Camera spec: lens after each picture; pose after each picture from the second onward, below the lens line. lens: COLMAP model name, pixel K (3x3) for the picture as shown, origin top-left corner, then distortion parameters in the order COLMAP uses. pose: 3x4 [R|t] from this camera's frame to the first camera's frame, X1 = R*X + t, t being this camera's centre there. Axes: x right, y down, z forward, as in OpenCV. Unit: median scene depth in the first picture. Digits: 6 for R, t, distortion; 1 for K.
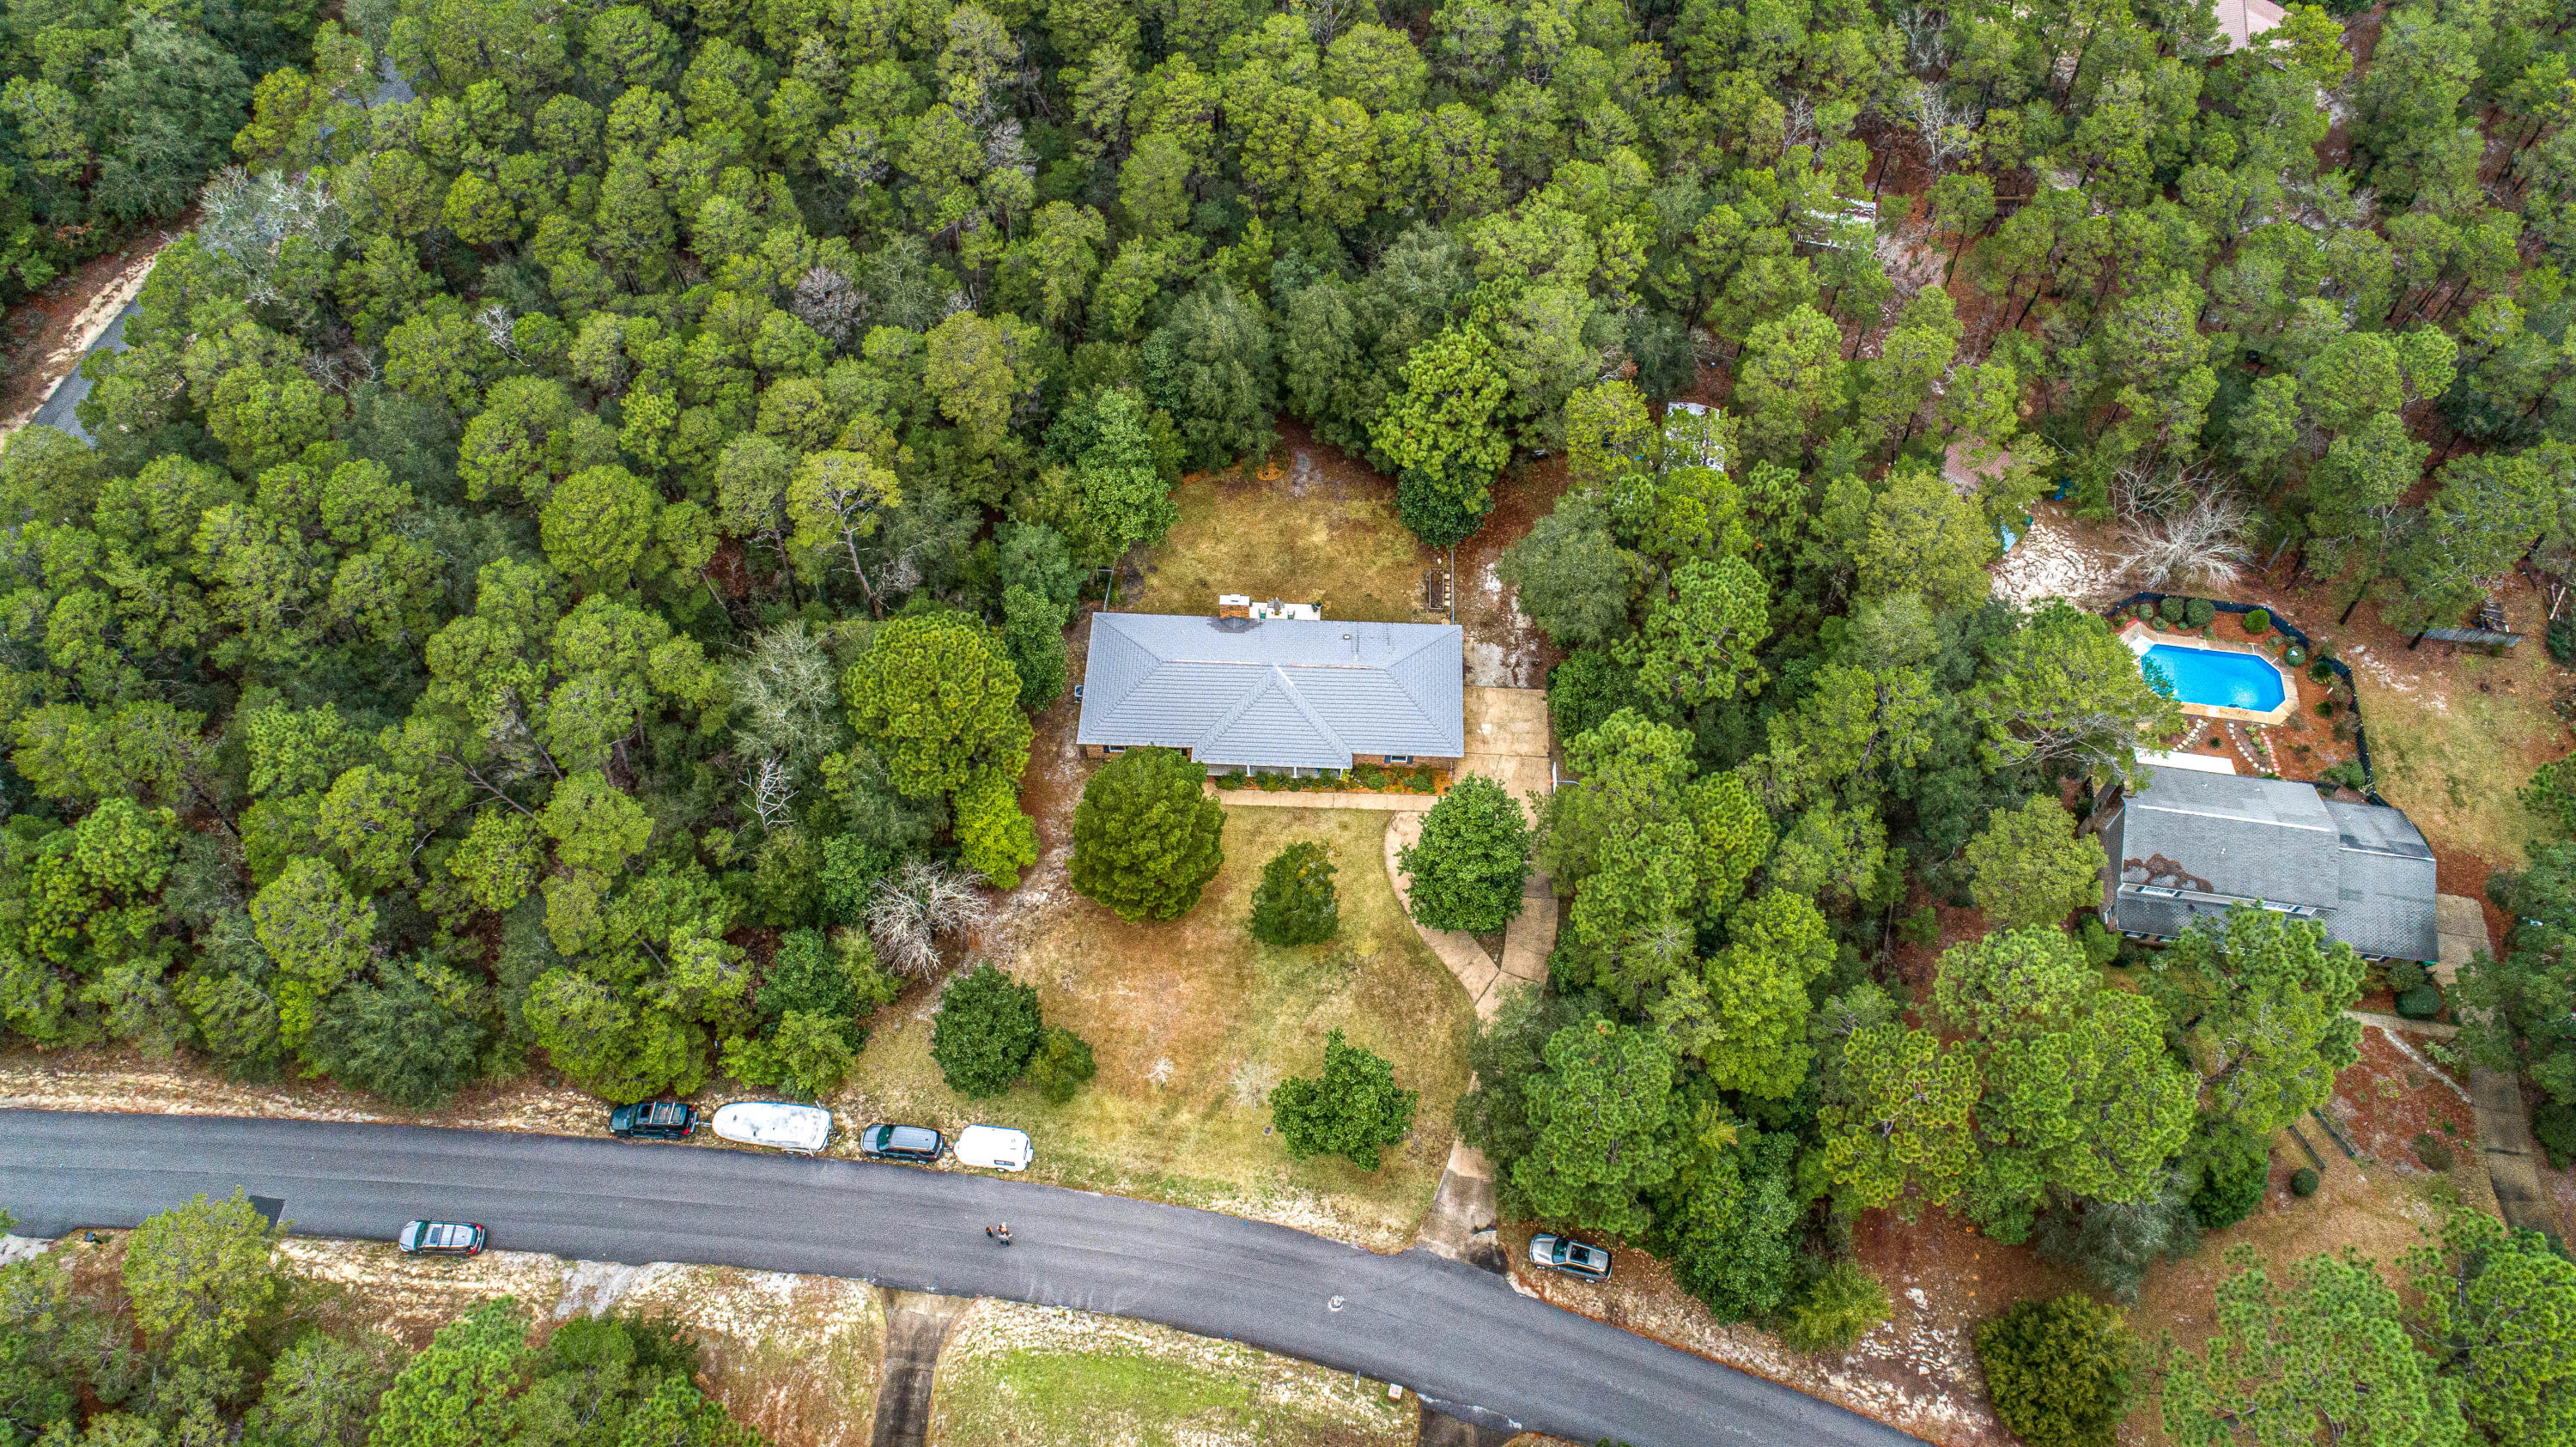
lens RADIAL K [[1728.7, 0, 1288.0], [0, 1728.7, 723.5], [0, 0, 1]] dist [-0.010949, 0.004930]
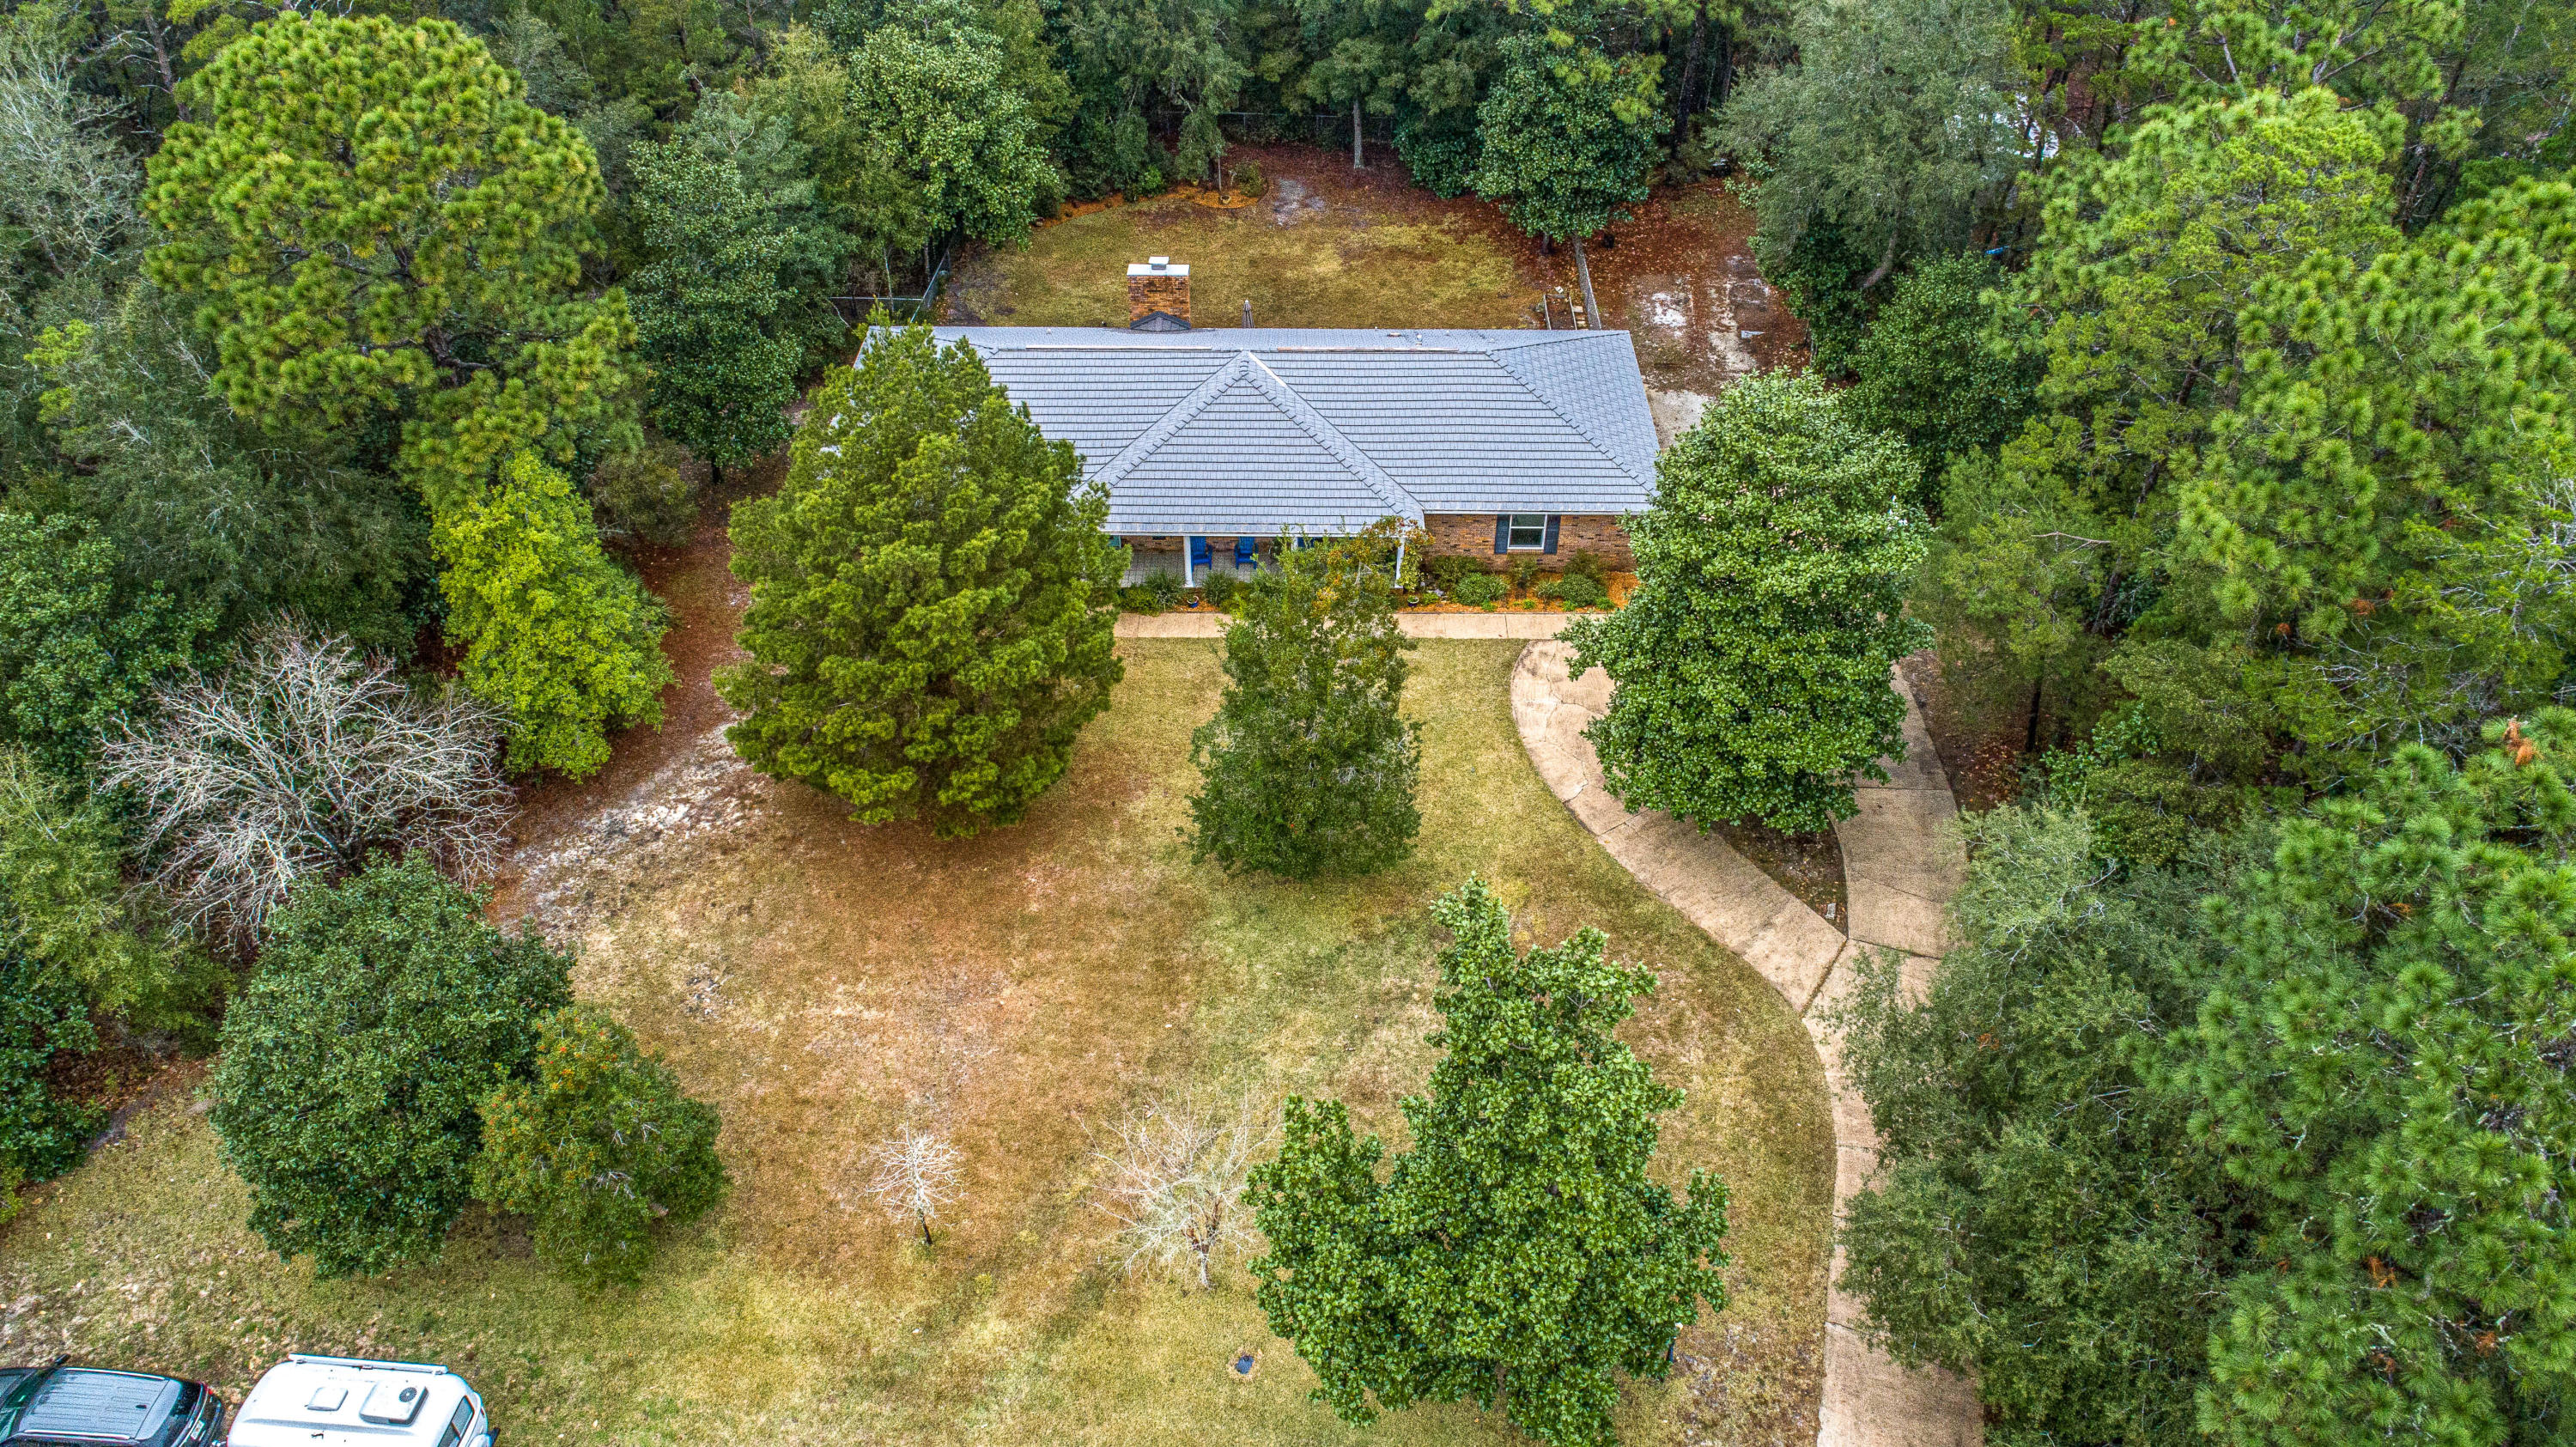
lens RADIAL K [[1728.7, 0, 1288.0], [0, 1728.7, 723.5], [0, 0, 1]] dist [-0.010949, 0.004930]
pose [[0.999629, -0.022374, 0.015542, -0.005456], [0.025779, 0.961368, -0.274056, 0.194041], [-0.008810, 0.274355, 0.961588, 0.608411]]
